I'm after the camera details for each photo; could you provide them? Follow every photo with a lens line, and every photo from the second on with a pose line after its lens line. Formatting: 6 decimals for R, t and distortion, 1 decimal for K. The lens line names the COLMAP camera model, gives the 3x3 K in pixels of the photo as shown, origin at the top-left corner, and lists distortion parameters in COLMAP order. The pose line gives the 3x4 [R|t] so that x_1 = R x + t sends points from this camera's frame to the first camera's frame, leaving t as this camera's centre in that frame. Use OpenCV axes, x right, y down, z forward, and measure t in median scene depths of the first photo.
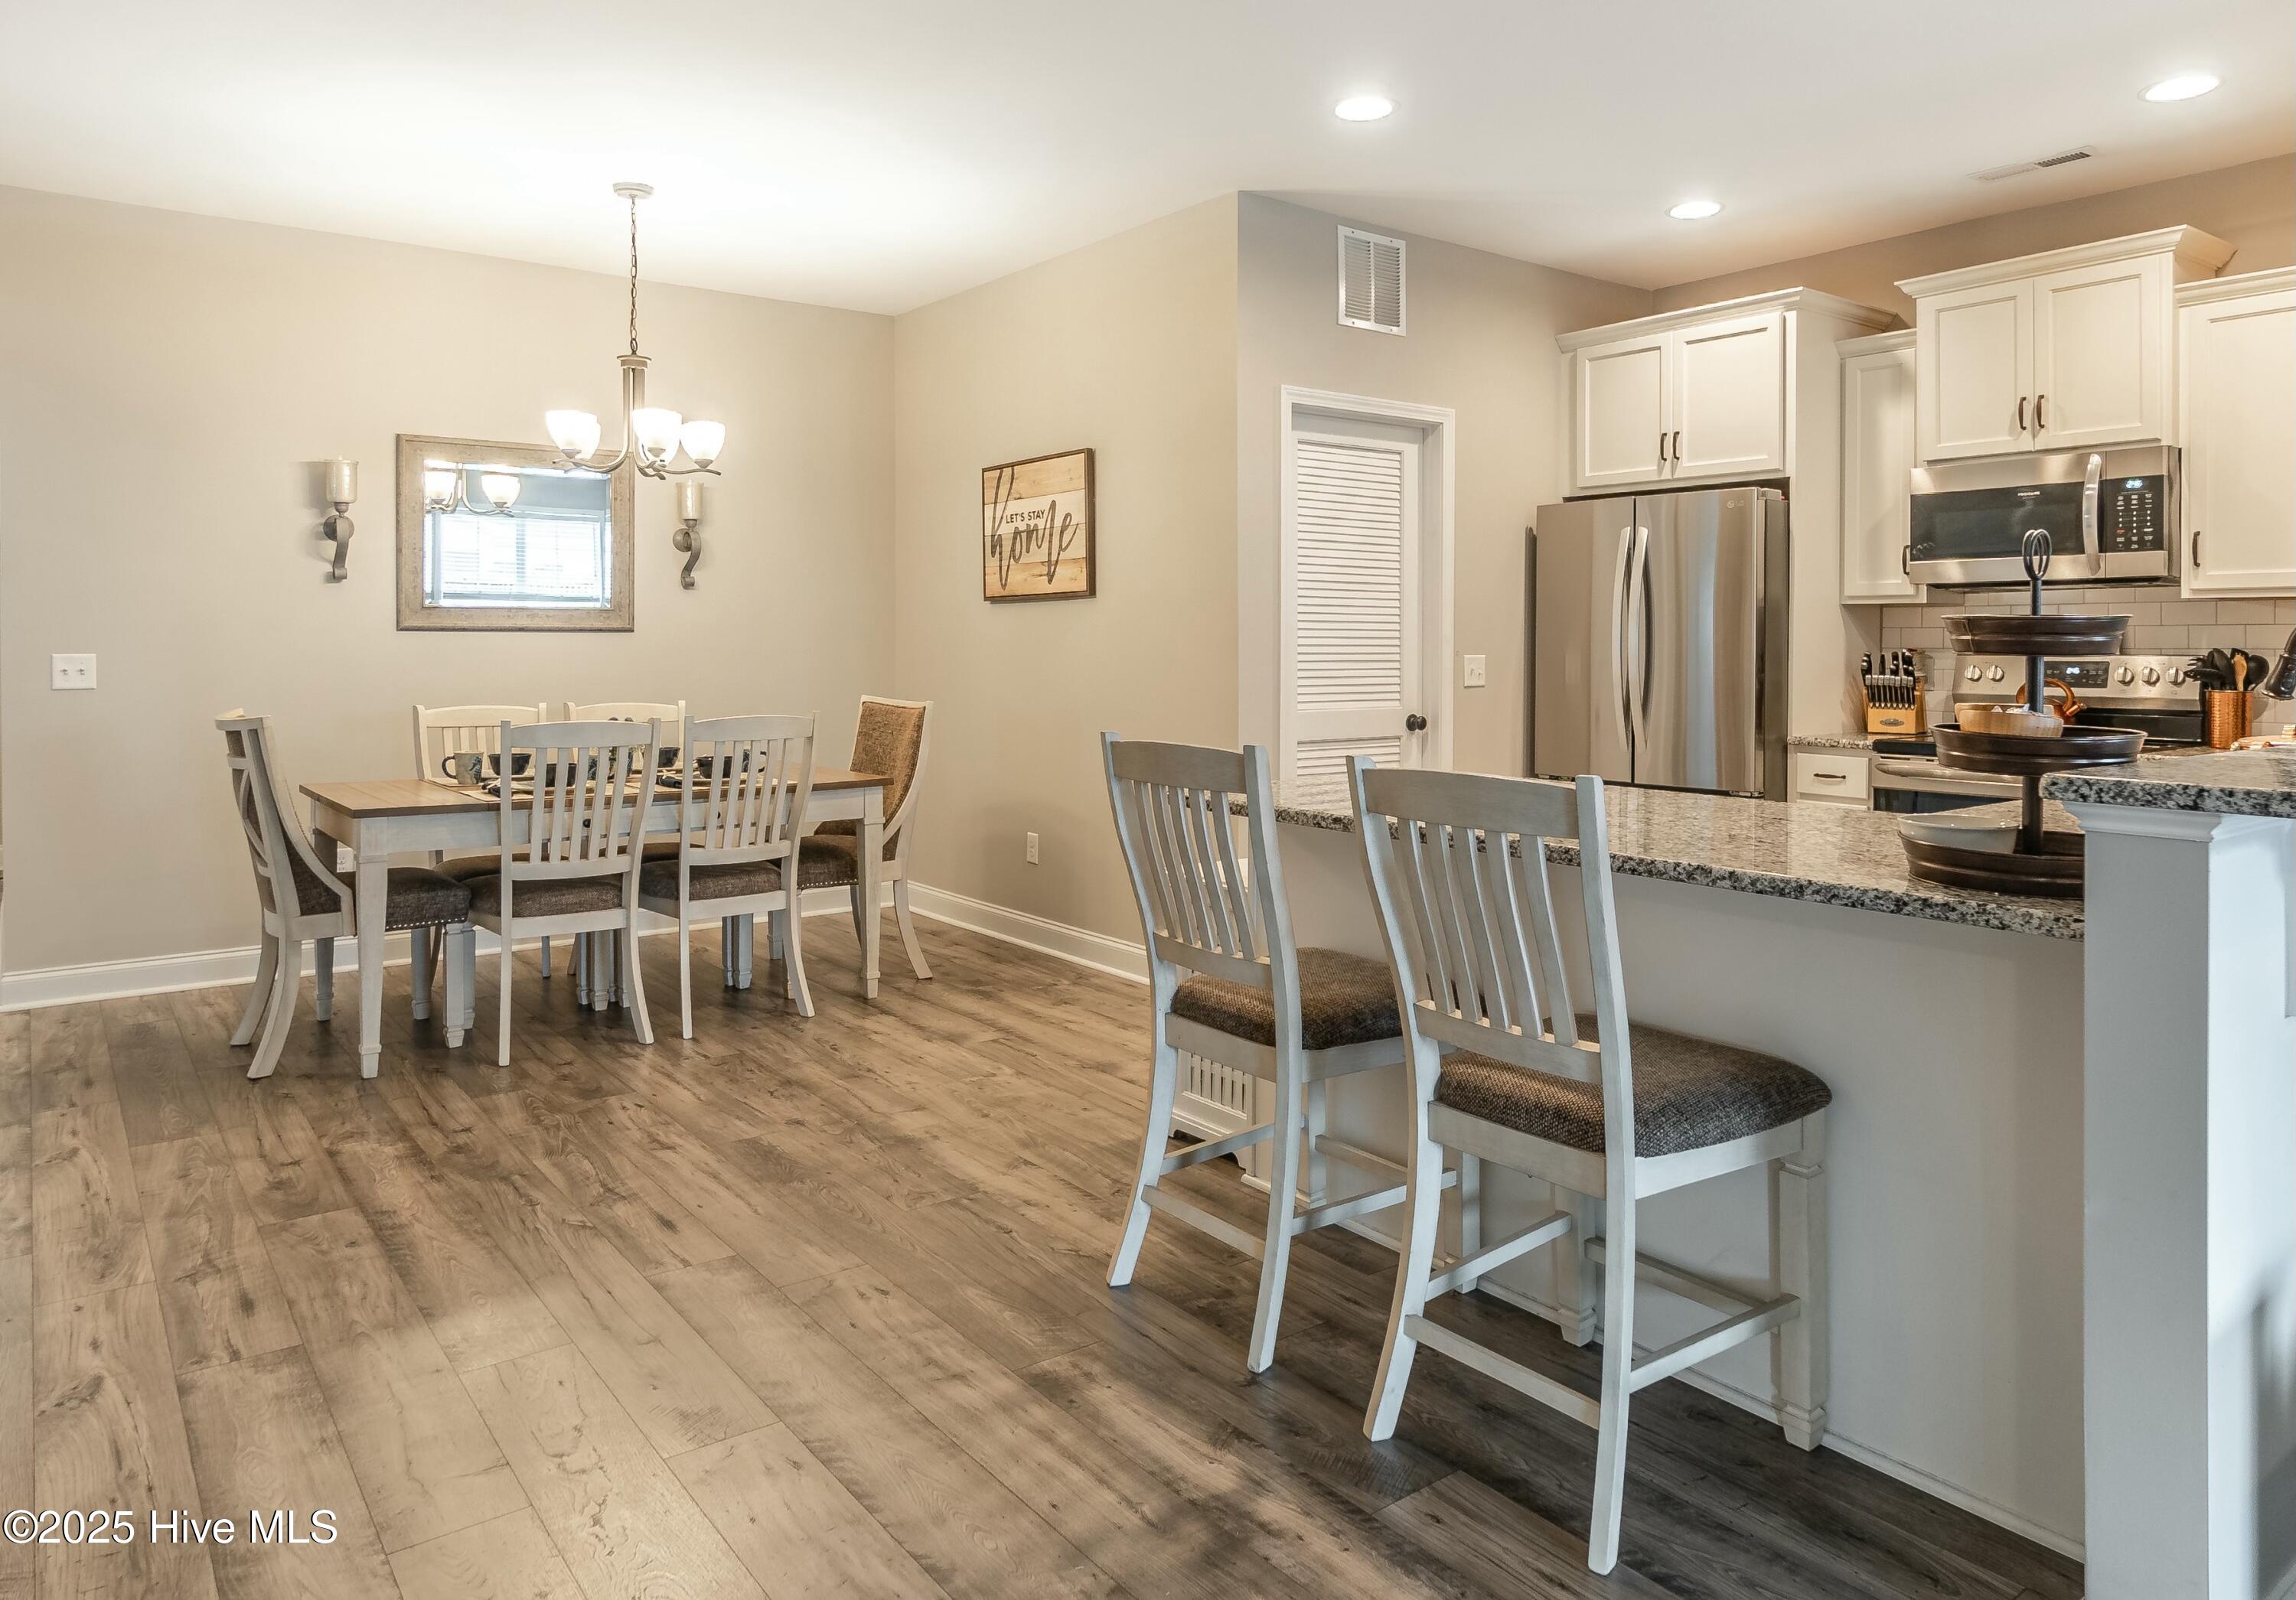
lens RADIAL K [[1482.3, 0, 1137.0], [0, 1482.3, 651.7], [0, 0, 1]] dist [-0.000796, 0.002486]
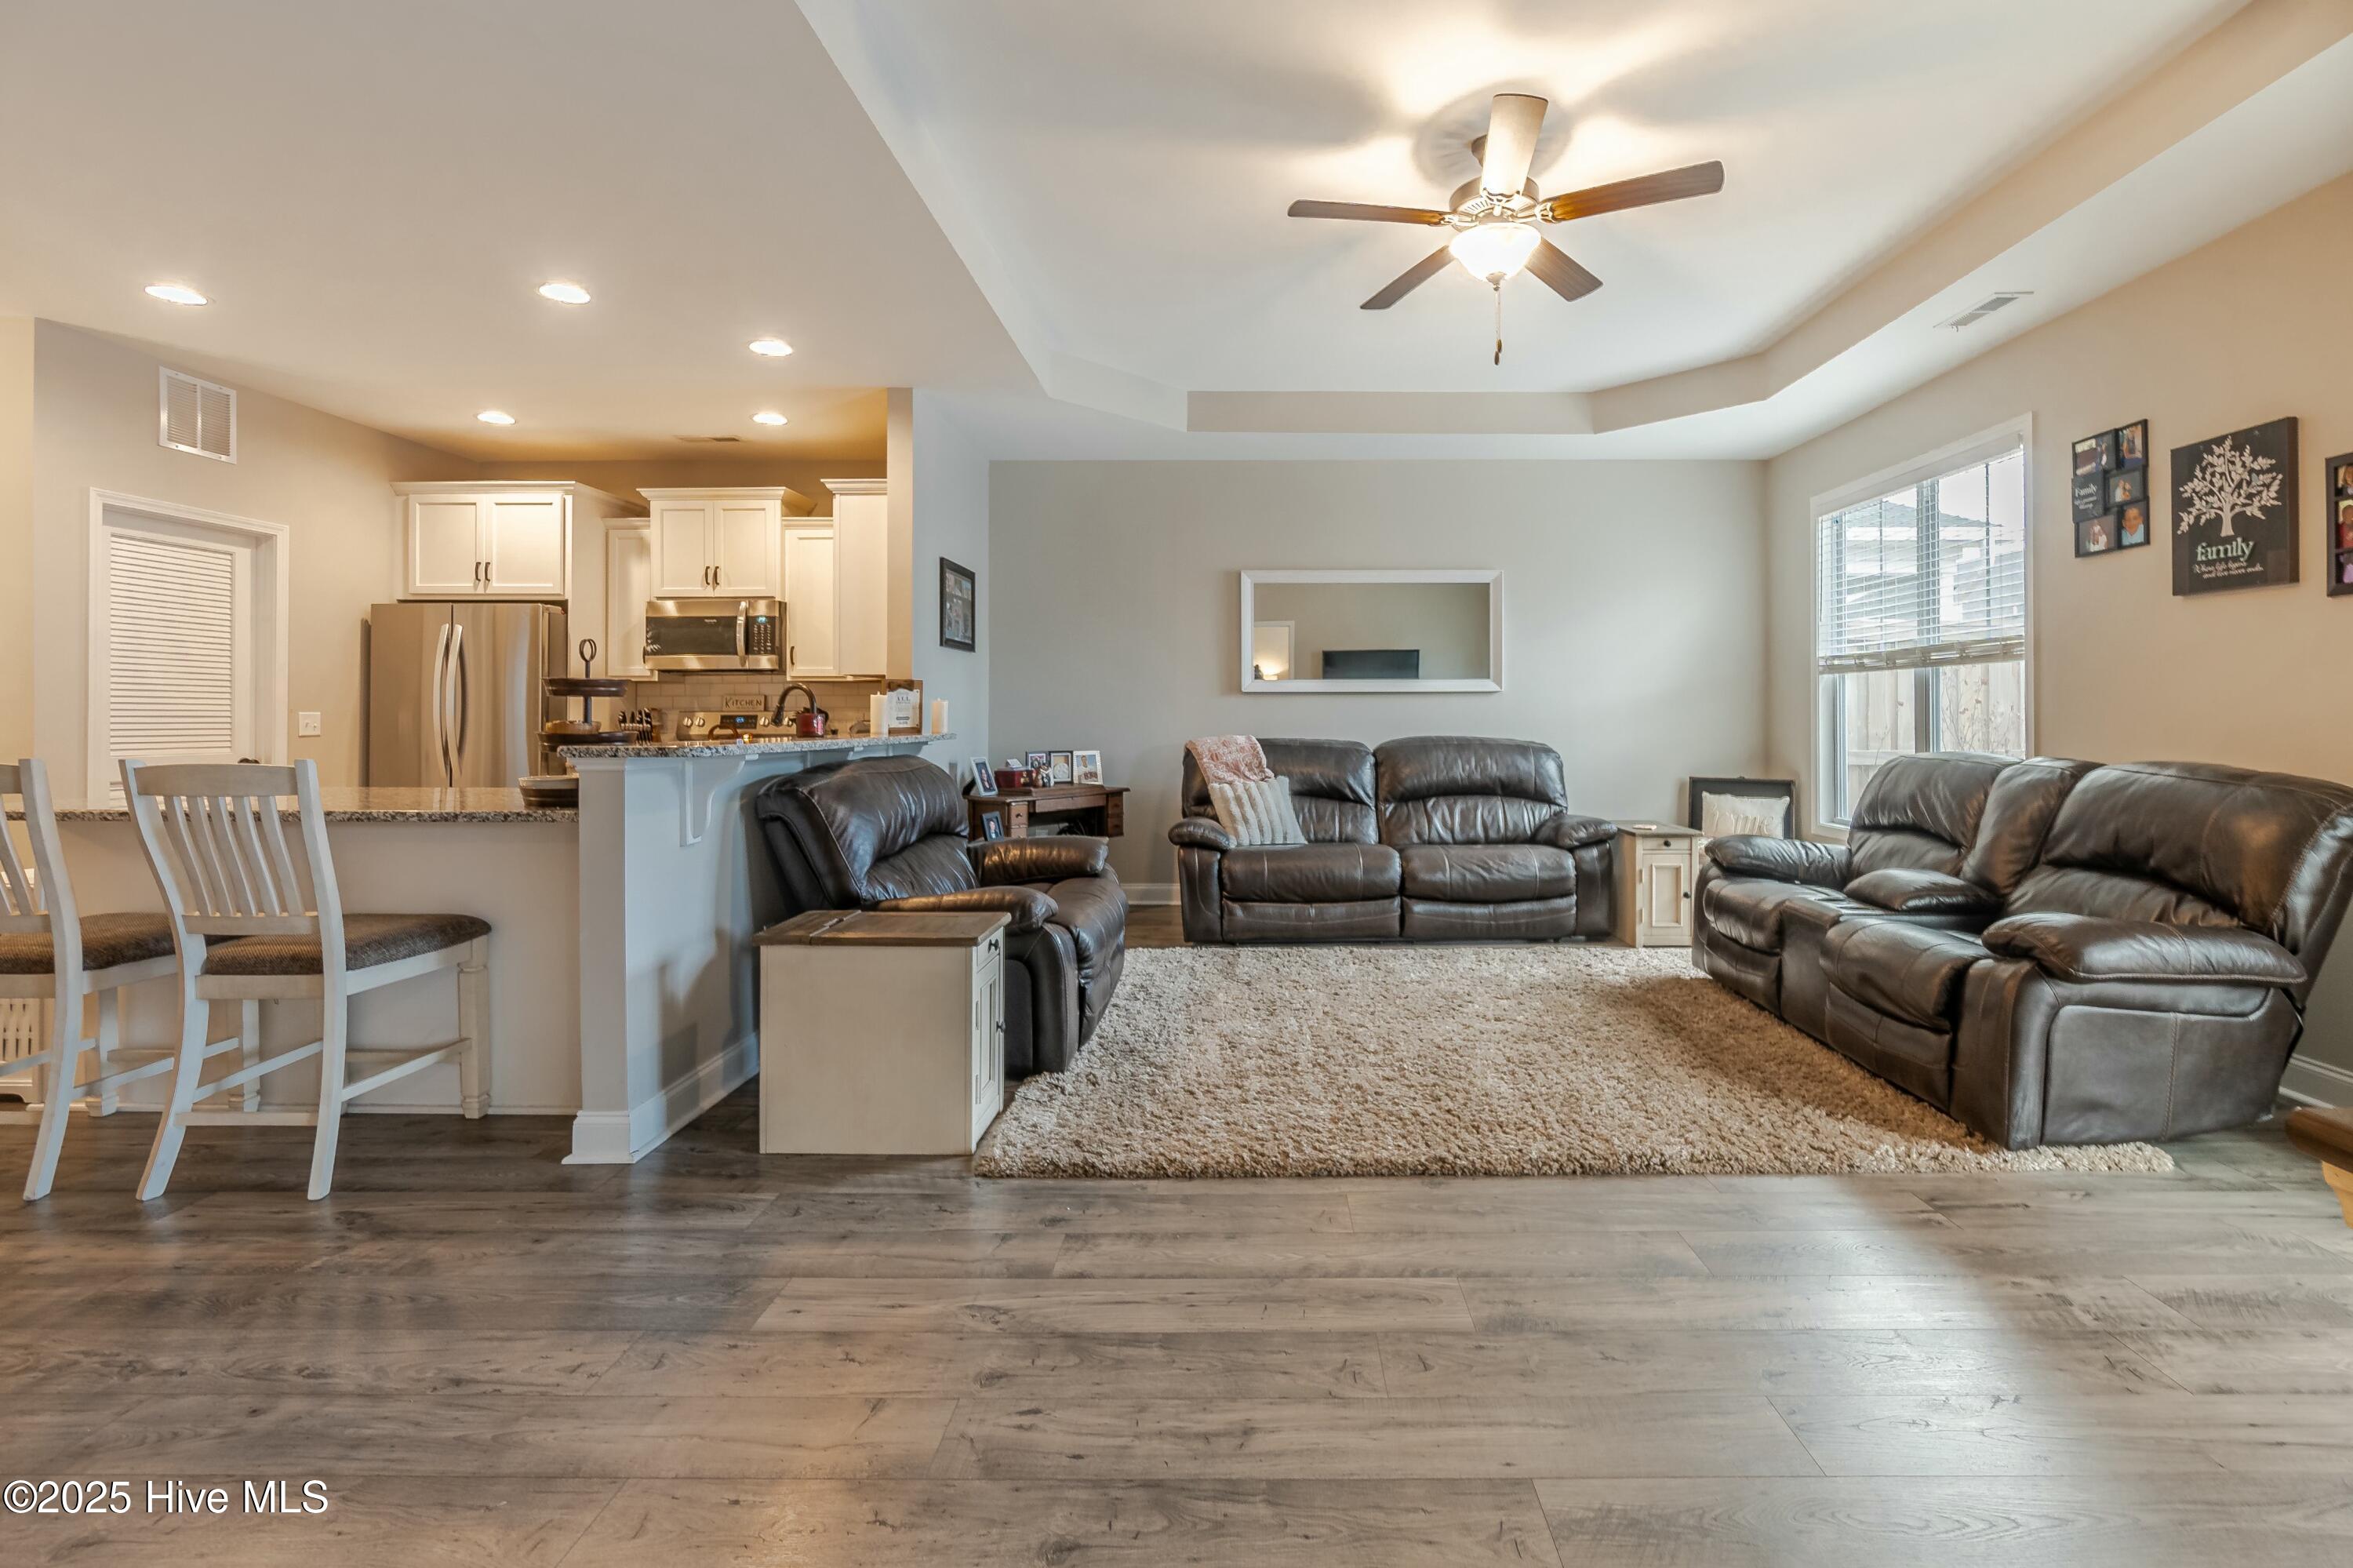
lens RADIAL K [[1033.2, 0, 1251.7], [0, 1033.2, 705.7], [0, 0, 1]] dist [-0.009847, 0.002562]
pose [[0.598049, 0.003068, 0.801454, -0.003826], [0.009180, 0.999901, -0.010678, 0.014368], [-0.801407, 0.013744, 0.597962, -0.244154]]
